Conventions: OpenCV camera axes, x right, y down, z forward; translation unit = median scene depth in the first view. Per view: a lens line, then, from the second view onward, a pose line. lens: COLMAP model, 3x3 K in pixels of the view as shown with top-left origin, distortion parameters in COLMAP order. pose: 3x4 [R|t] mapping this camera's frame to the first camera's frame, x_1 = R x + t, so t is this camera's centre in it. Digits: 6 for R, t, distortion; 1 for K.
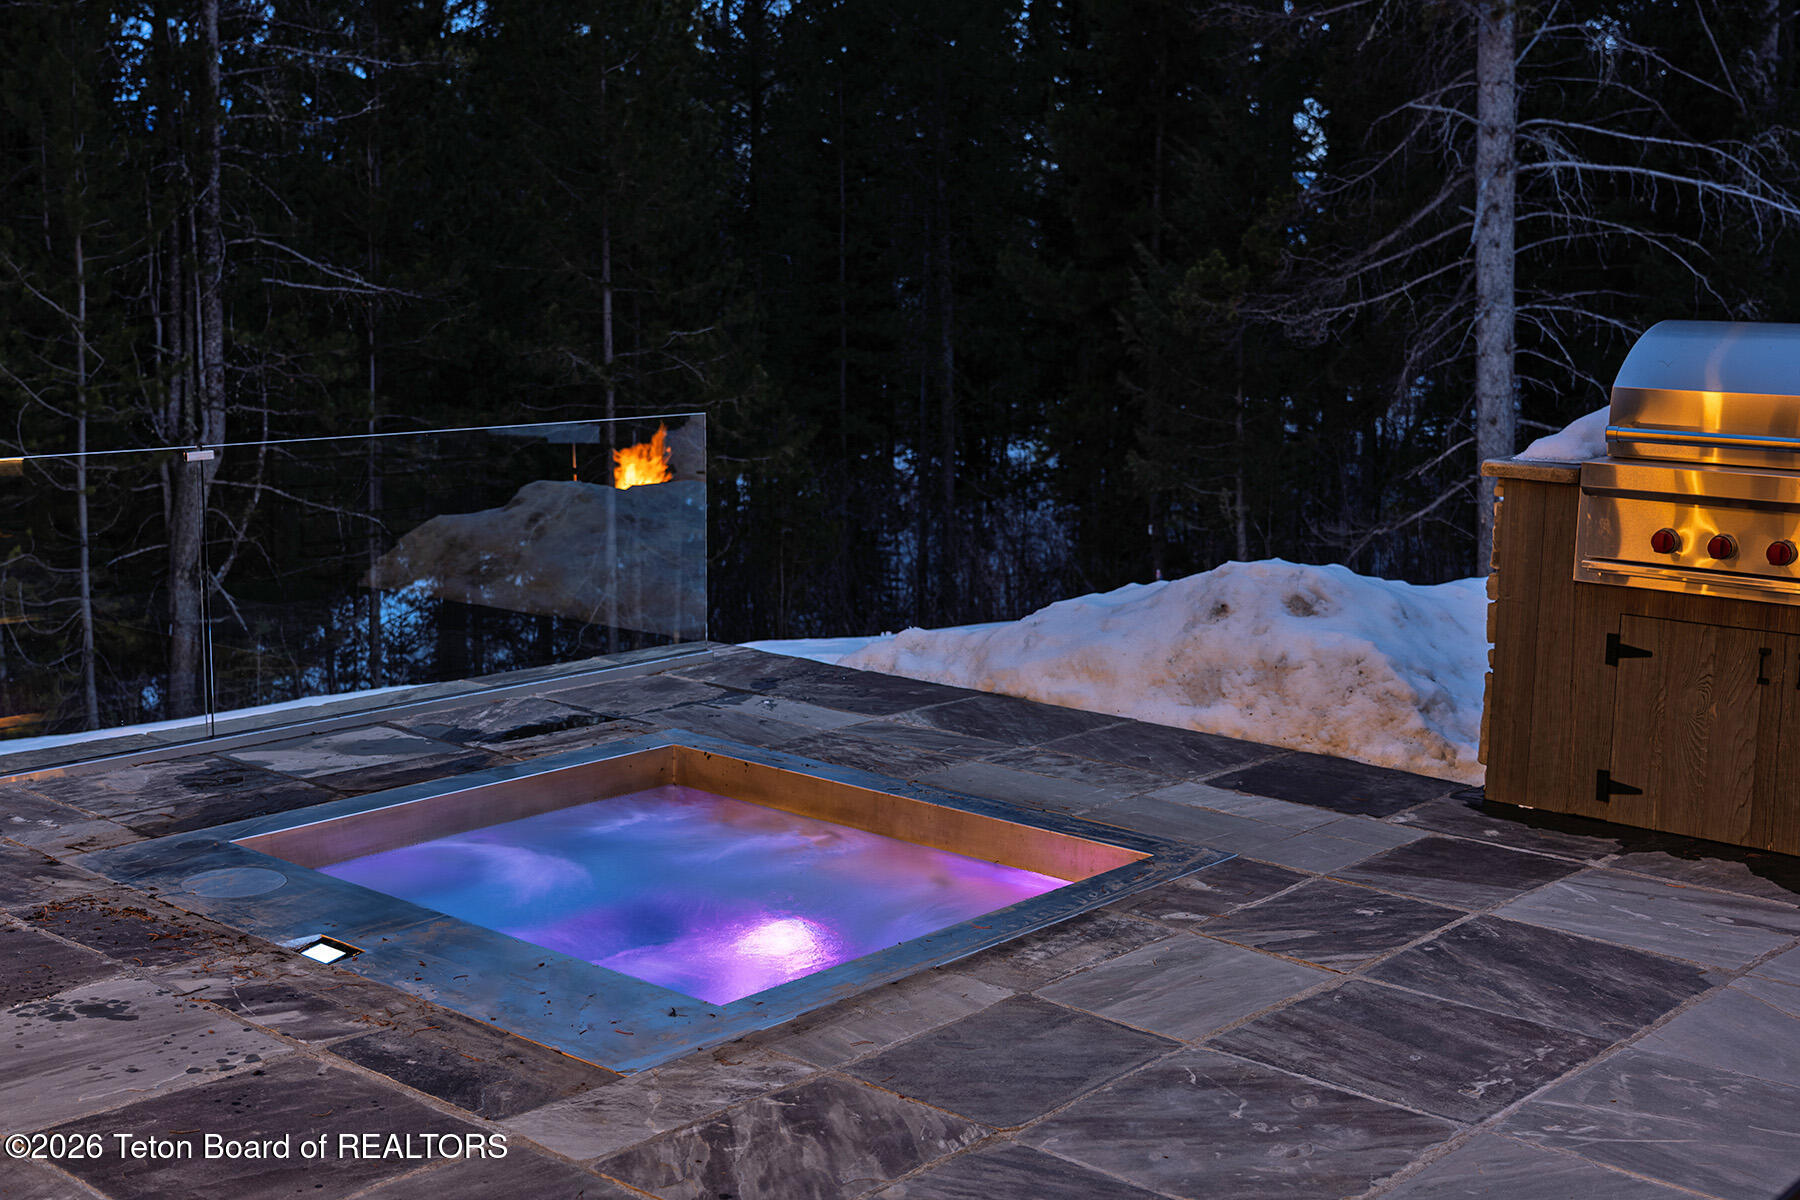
lens RADIAL K [[2168.7, 0, 897.8], [0, 2168.7, 606.8], [0, 0, 1]] dist [0.063827, 0.000000]
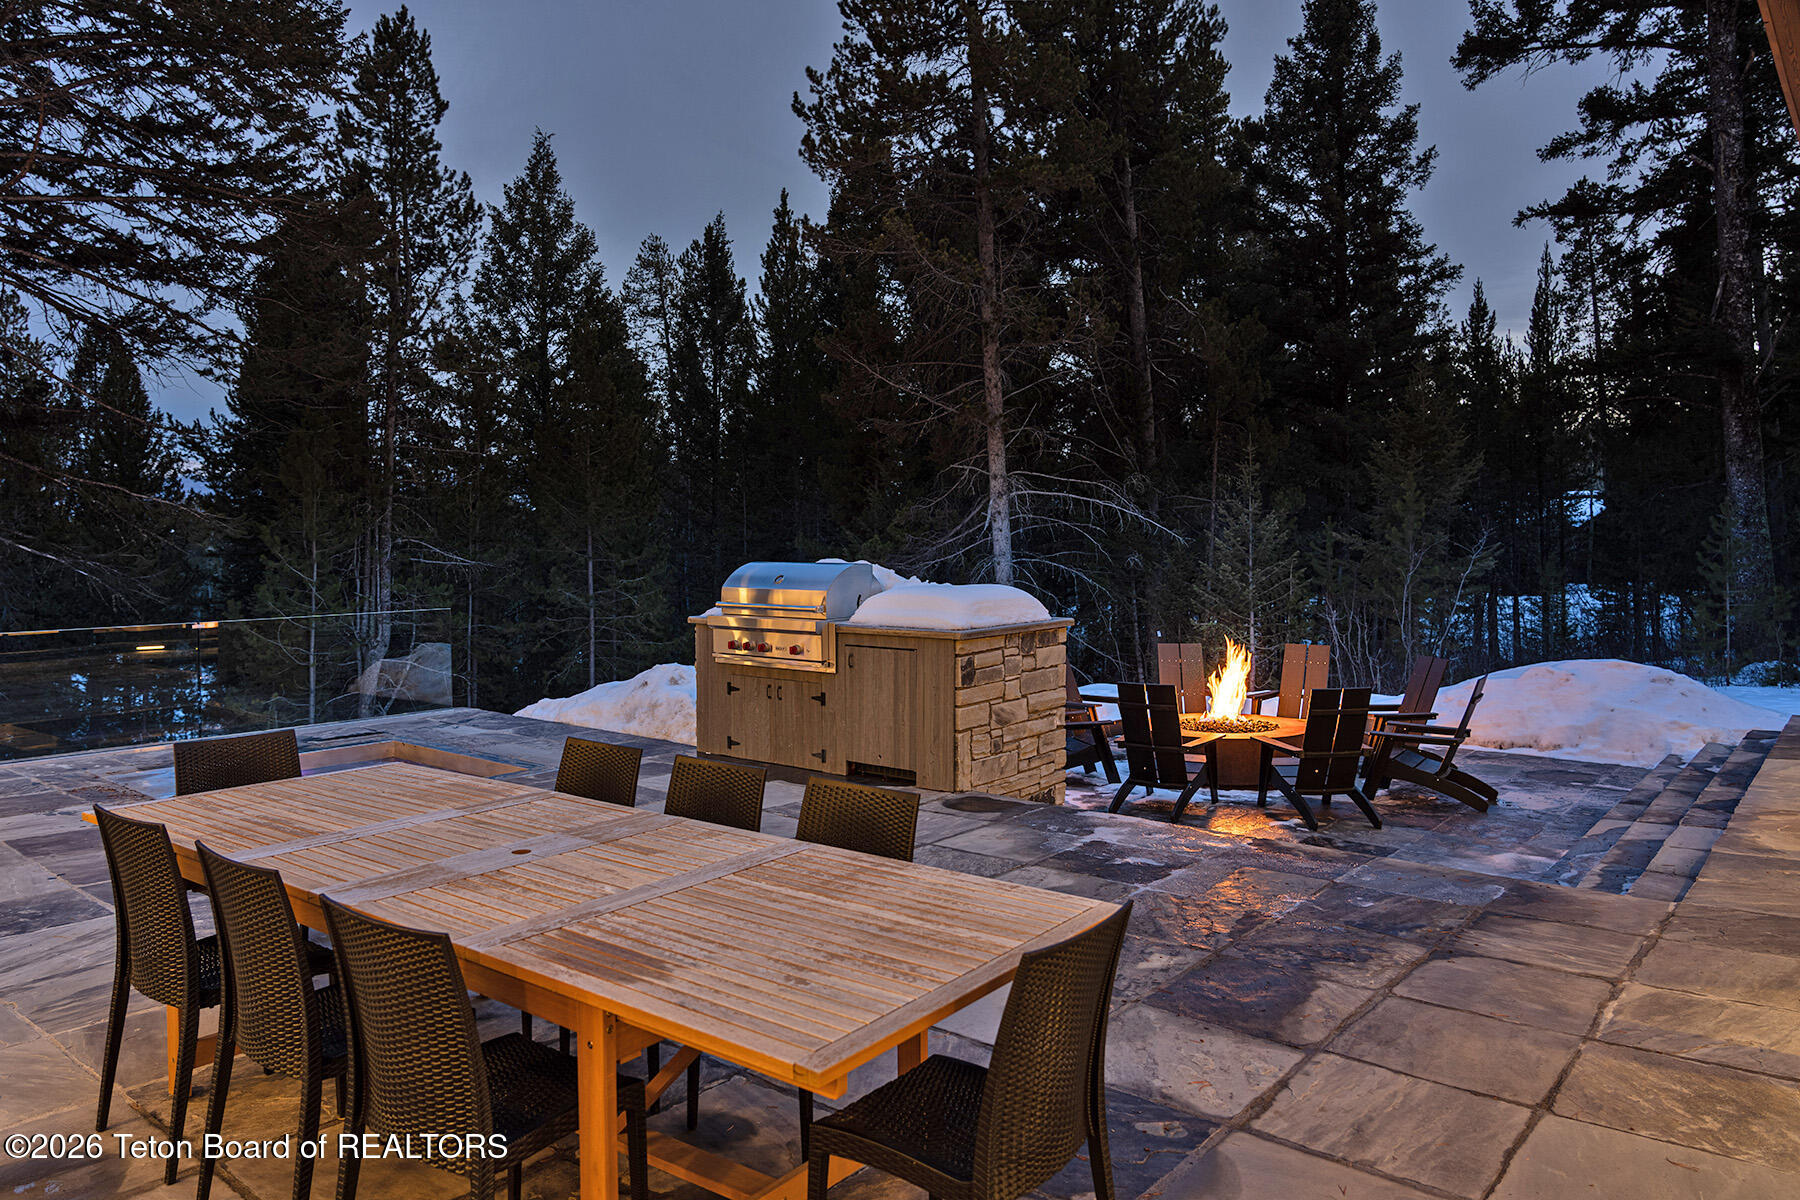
lens RADIAL K [[1225.8, 0, 912.1], [0, 1225.8, 591.1], [0, 0, 1]] dist [-0.019200, -0.002537]
pose [[0.999399, -0.020237, 0.028154, 0.502083], [0.023400, 0.992860, -0.116971, 0.079252], [-0.025586, 0.117560, 0.992736, -0.457149]]
